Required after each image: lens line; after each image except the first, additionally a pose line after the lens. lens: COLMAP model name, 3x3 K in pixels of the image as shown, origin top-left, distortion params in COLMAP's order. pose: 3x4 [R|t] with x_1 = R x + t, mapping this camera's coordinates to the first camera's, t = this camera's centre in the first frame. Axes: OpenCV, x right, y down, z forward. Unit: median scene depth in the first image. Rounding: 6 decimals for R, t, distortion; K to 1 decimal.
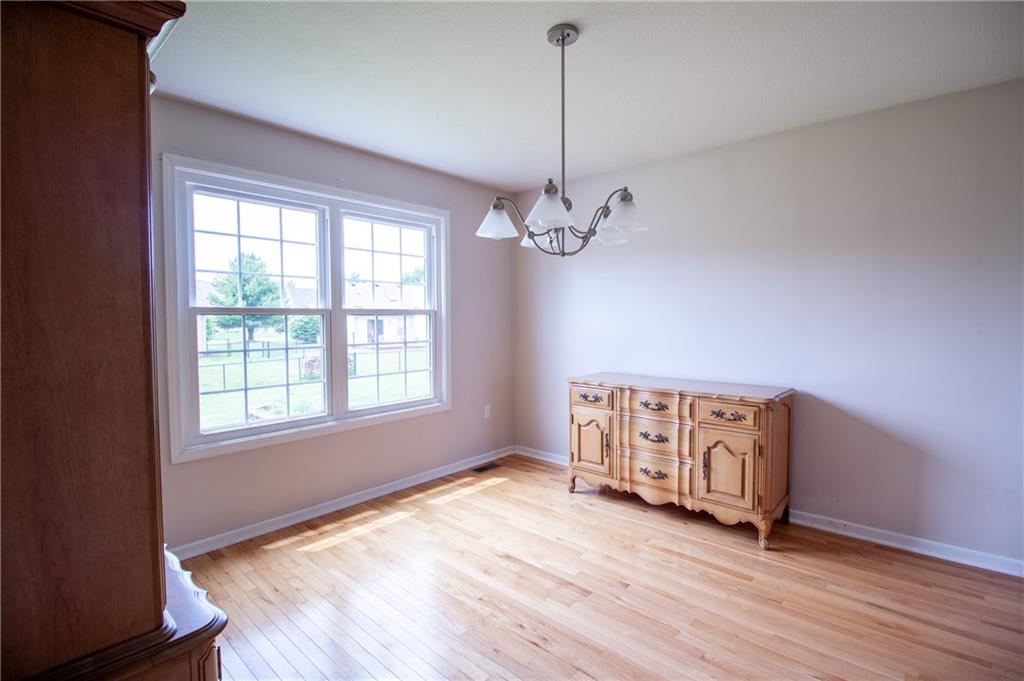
lens RADIAL K [[479.0, 0, 512.0], [0, 479.0, 340.5], [0, 0, 1]] dist [0.000132, -0.000114]
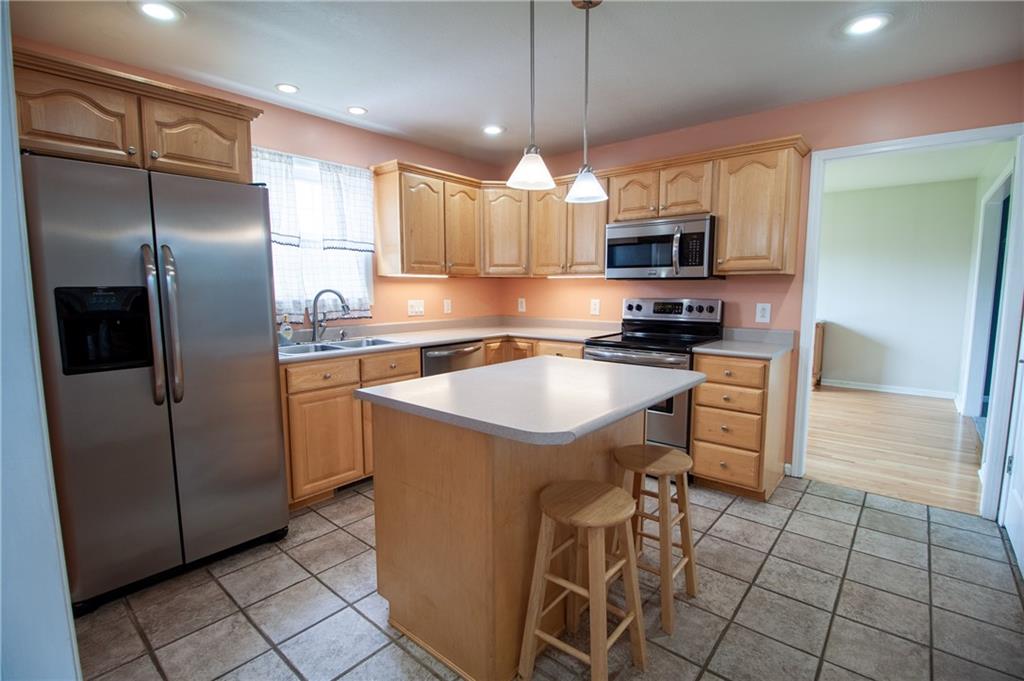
lens RADIAL K [[476.5, 0, 512.0], [0, 476.5, 340.5], [0, 0, 1]] dist [-0.012699, -0.000708]
pose [[0.999617, -0.001499, 0.027630, -0.793184], [-0.000364, 0.997732, 0.067313, 0.051784], [-0.027668, -0.067297, 0.997349, -0.969167]]
